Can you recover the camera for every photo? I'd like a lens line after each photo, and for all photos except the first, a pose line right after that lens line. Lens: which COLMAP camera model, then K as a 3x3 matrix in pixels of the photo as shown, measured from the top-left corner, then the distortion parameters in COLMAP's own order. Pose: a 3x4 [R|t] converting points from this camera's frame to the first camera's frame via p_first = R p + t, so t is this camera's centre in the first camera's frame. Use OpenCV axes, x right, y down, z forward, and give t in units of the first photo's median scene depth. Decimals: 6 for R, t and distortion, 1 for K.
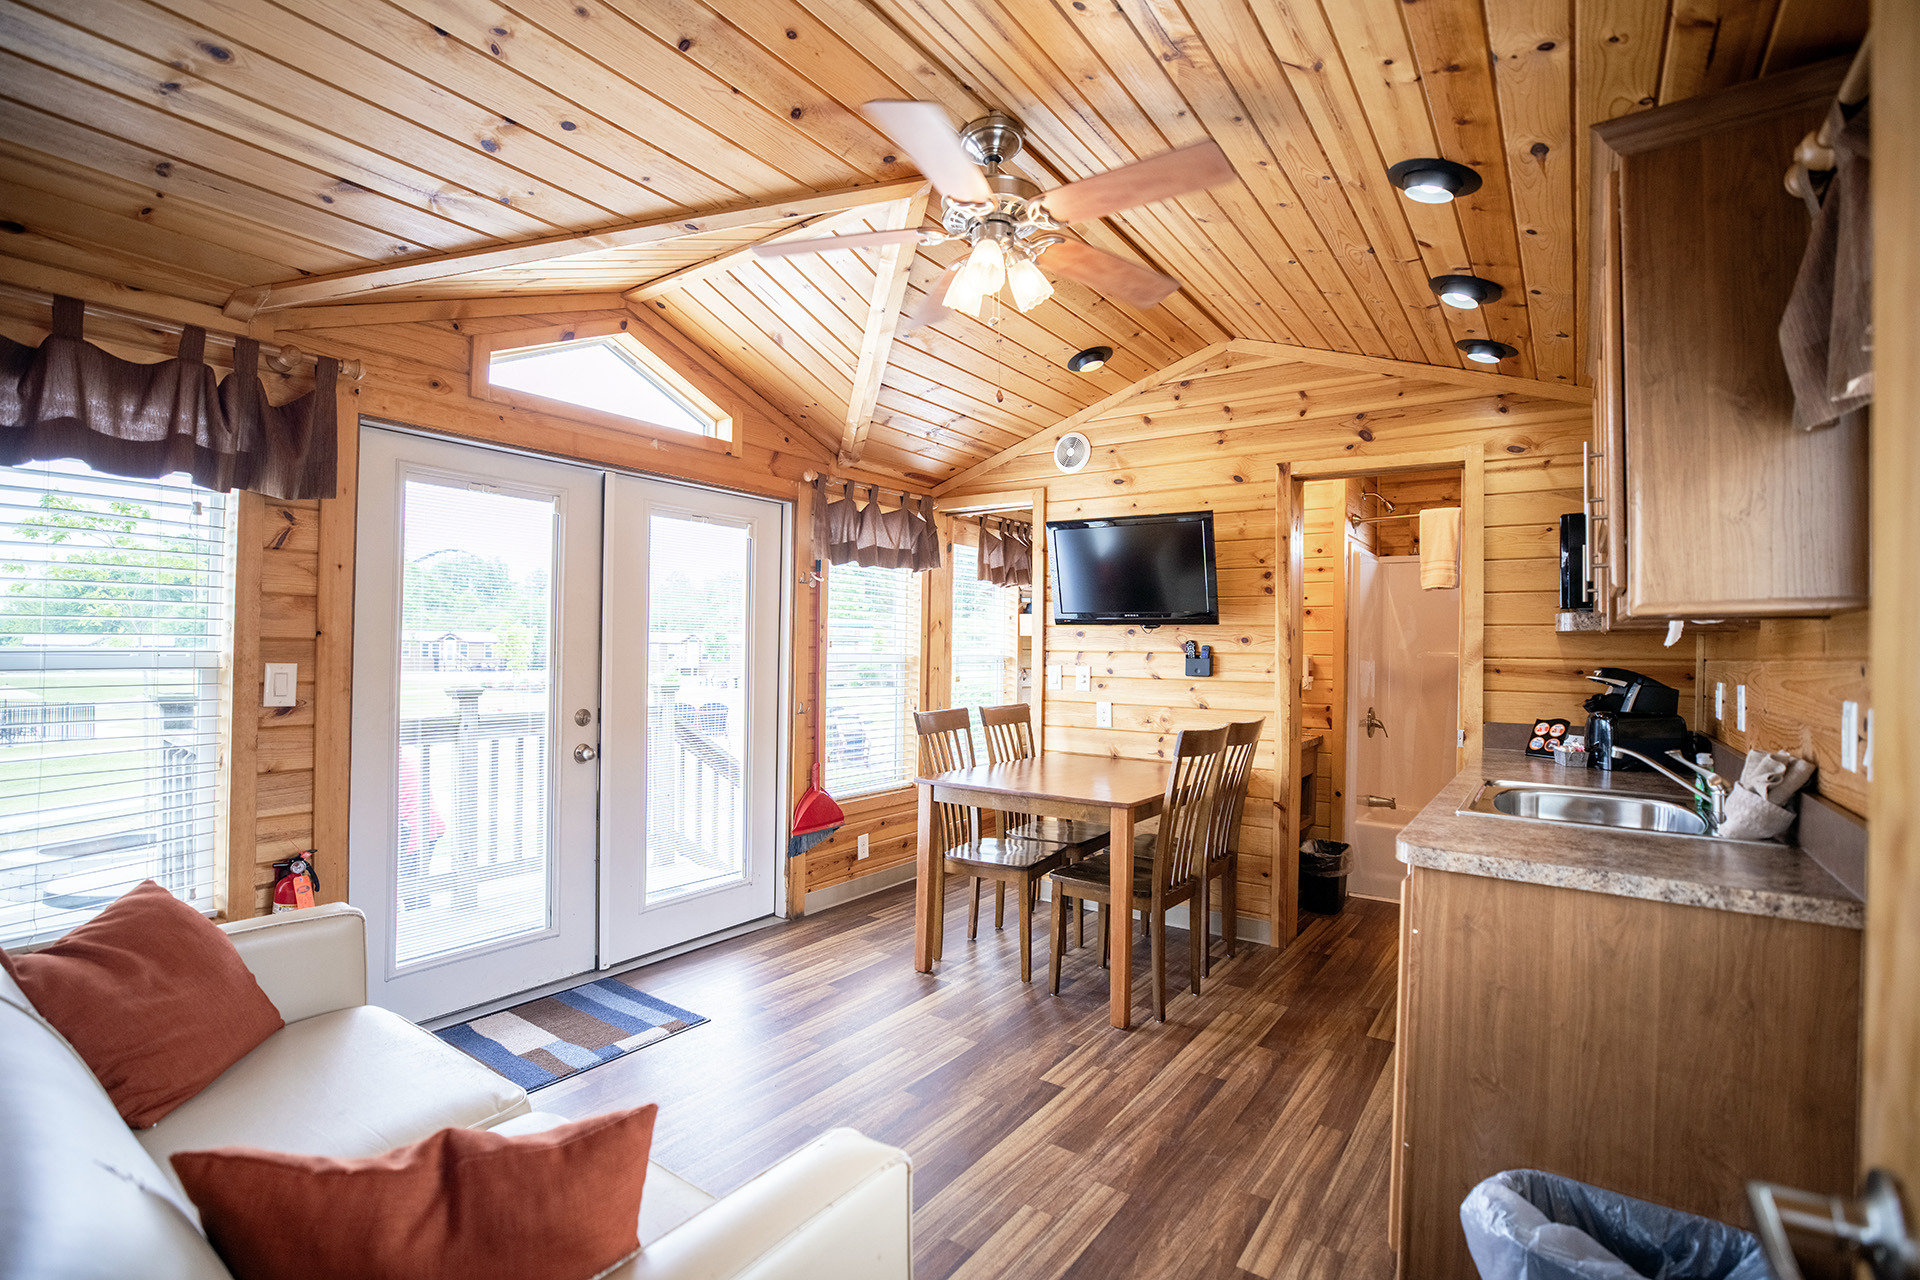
lens RADIAL K [[914.0, 0, 950.6], [0, 914.0, 638.4], [0, 0, 1]] dist [-0.042627, 0.010783]
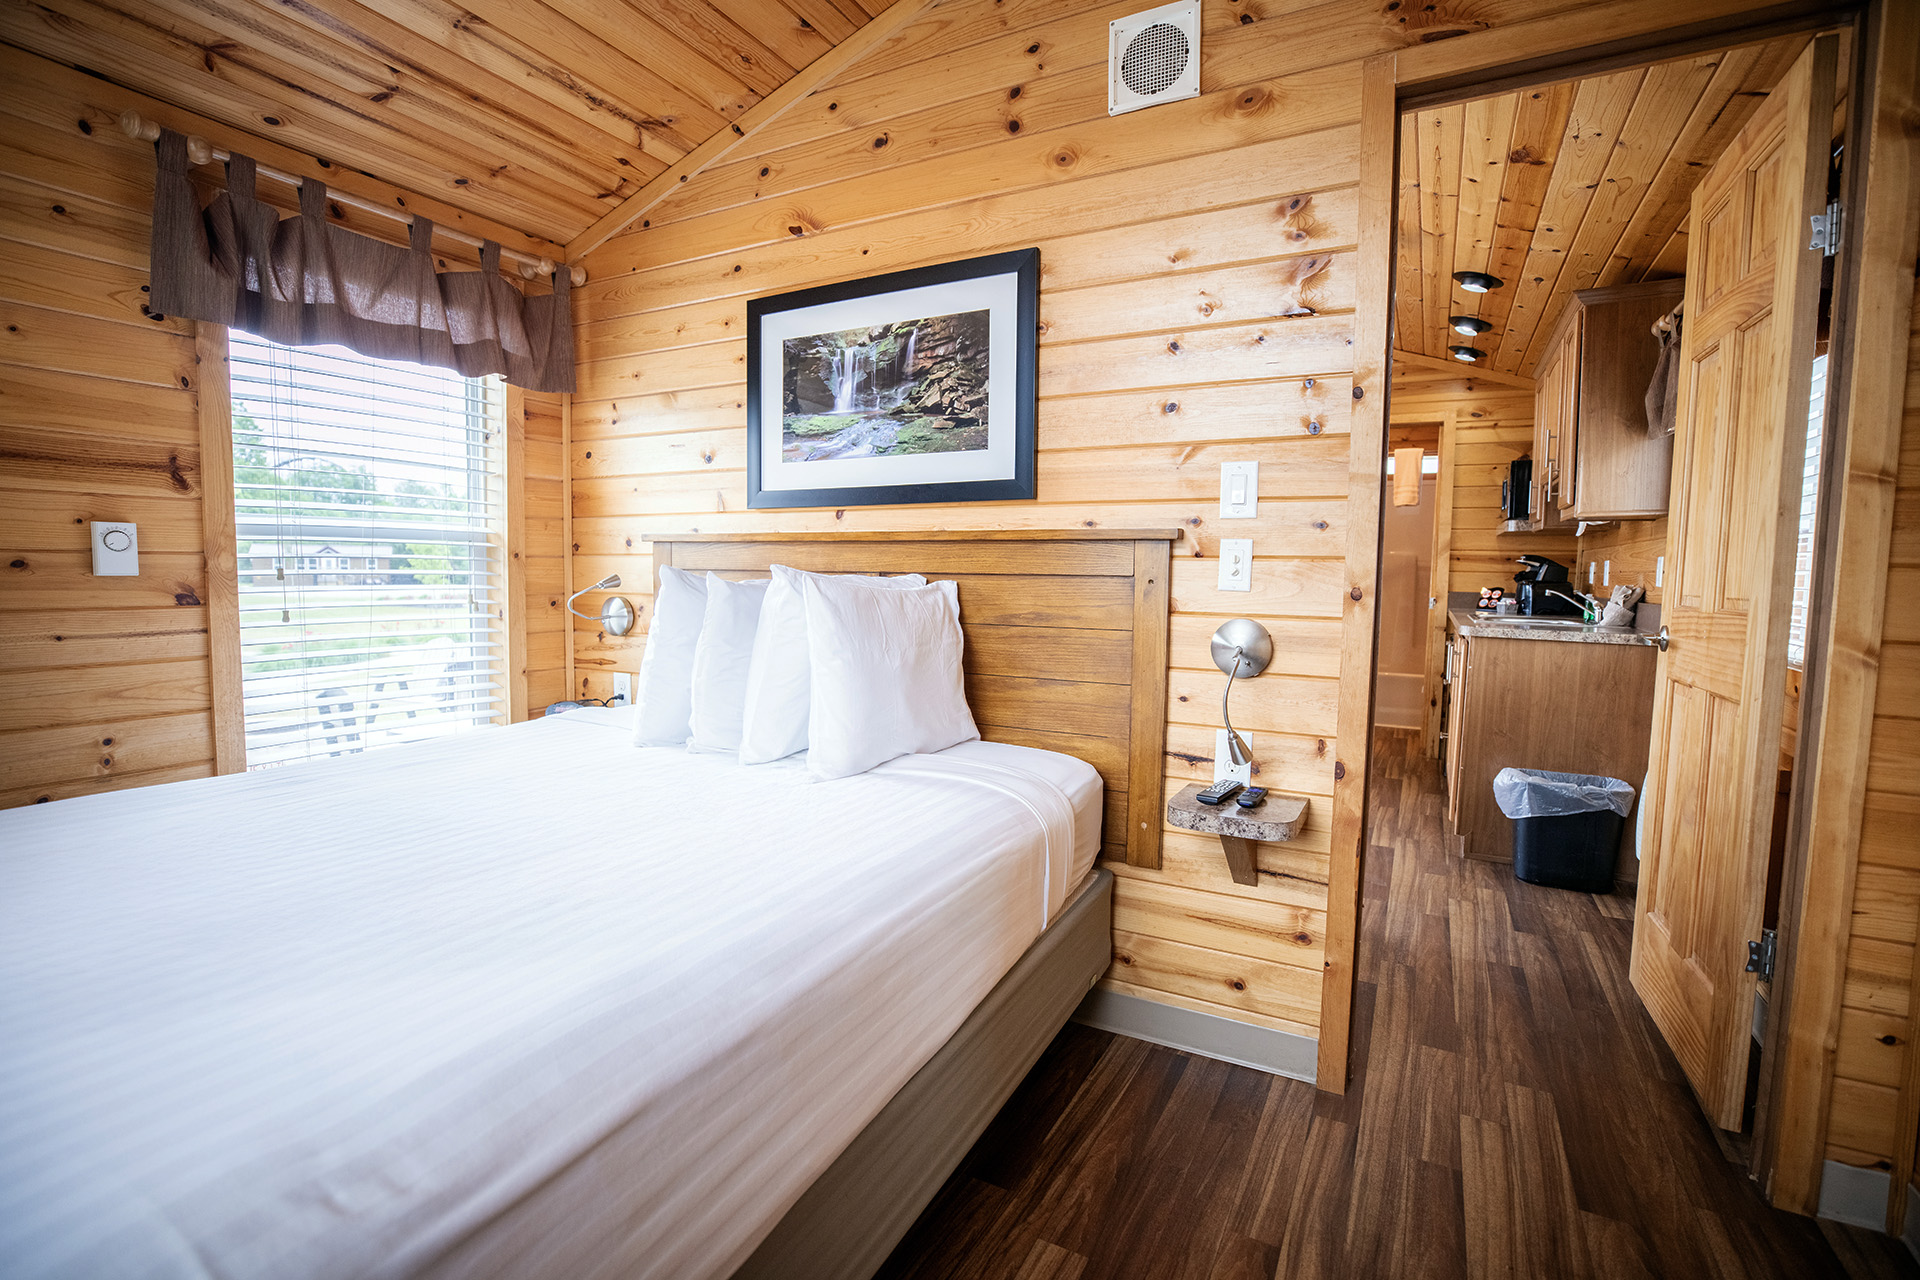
lens RADIAL K [[914.0, 0, 957.5], [0, 914.0, 644.9], [0, 0, 1]] dist [-0.042627, 0.010783]
pose [[0.992006, -0.015147, 0.125276, -0.822013], [0.002940, 0.995275, 0.097054, 0.054682], [-0.126154, -0.095910, 0.987363, -0.816781]]
